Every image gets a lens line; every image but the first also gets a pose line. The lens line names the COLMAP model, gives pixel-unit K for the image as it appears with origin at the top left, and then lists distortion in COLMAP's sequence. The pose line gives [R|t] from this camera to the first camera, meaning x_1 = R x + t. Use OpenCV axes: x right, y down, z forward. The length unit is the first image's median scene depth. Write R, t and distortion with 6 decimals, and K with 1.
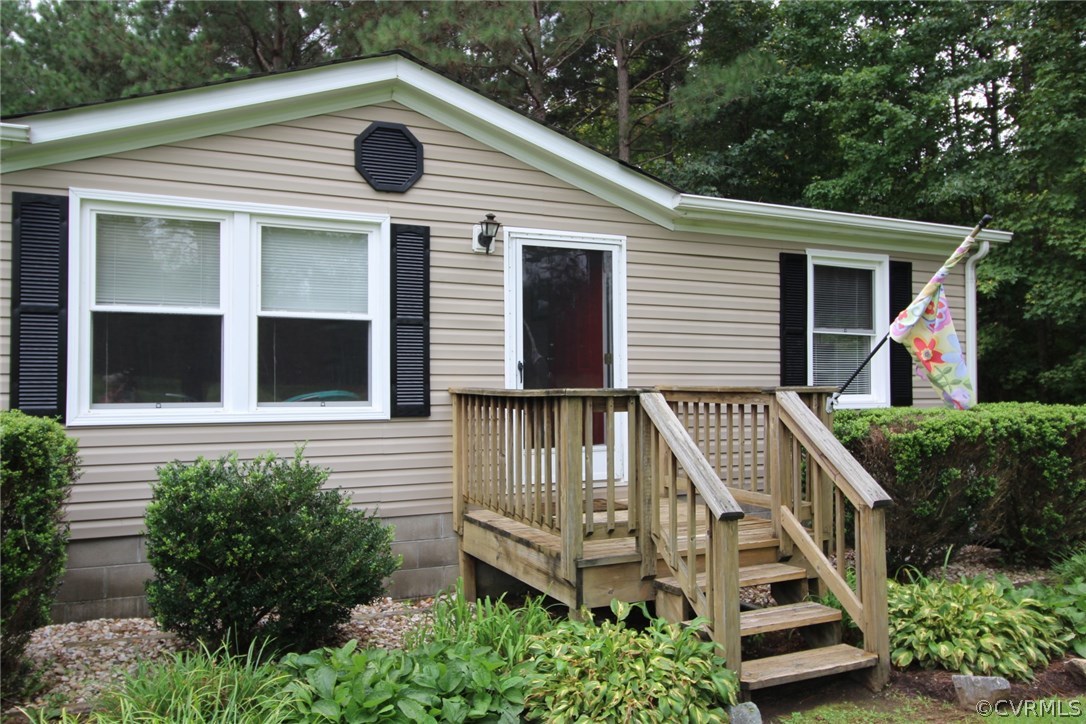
lens RADIAL K [[894.3, 0, 543.0], [0, 894.3, 362.0], [0, 0, 1]] dist [0.006024, 0.005605]
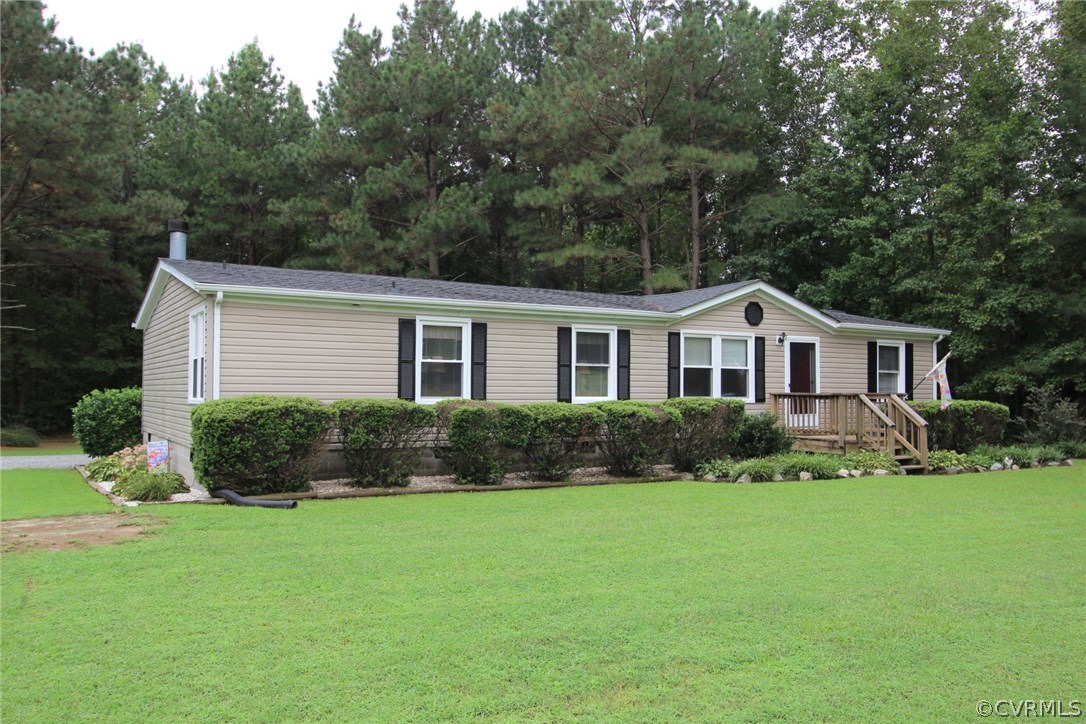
lens RADIAL K [[854.7, 0, 548.0], [0, 854.7, 375.7], [0, 0, 1]] dist [-0.001517, -0.005200]
pose [[0.996687, 0.012251, 0.080402, -1.037142], [-0.013229, 0.999845, 0.011644, -0.047769], [-0.080247, -0.012669, 0.996694, -1.688734]]
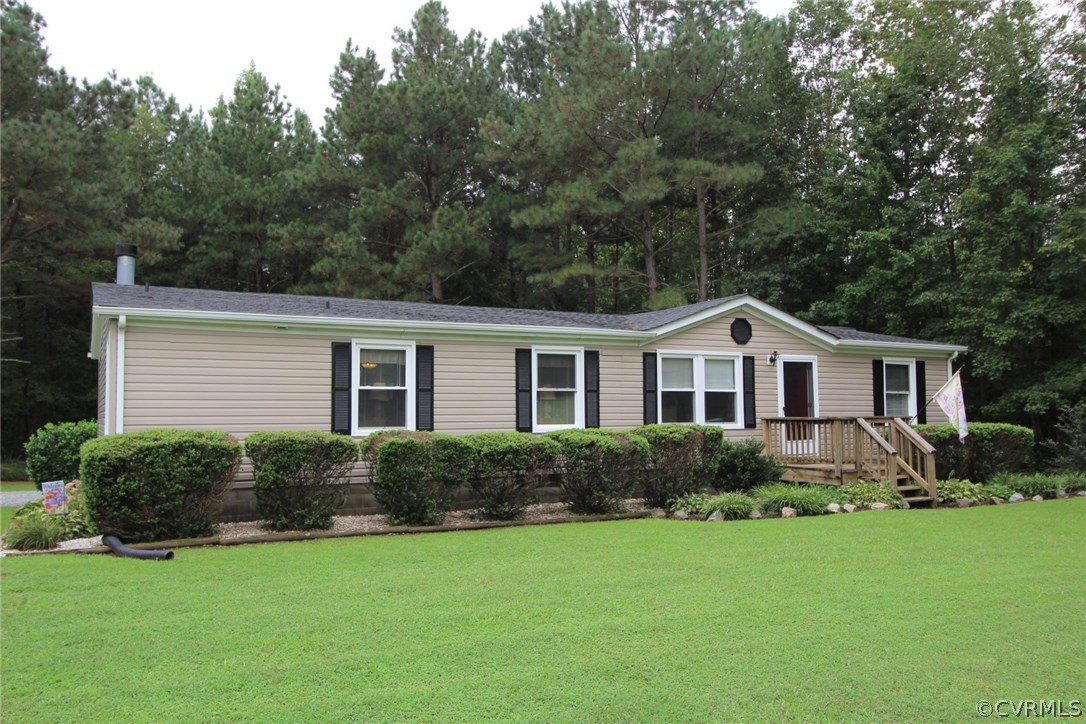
lens RADIAL K [[858.1, 0, 543.0], [0, 858.1, 362.0], [0, 0, 1]] dist [0.000121, 0.000850]
pose [[0.999458, -0.000182, 0.032929, -0.827278], [0.001264, 0.999459, -0.032854, -0.050533], [-0.032905, 0.032877, 0.998918, -1.505679]]
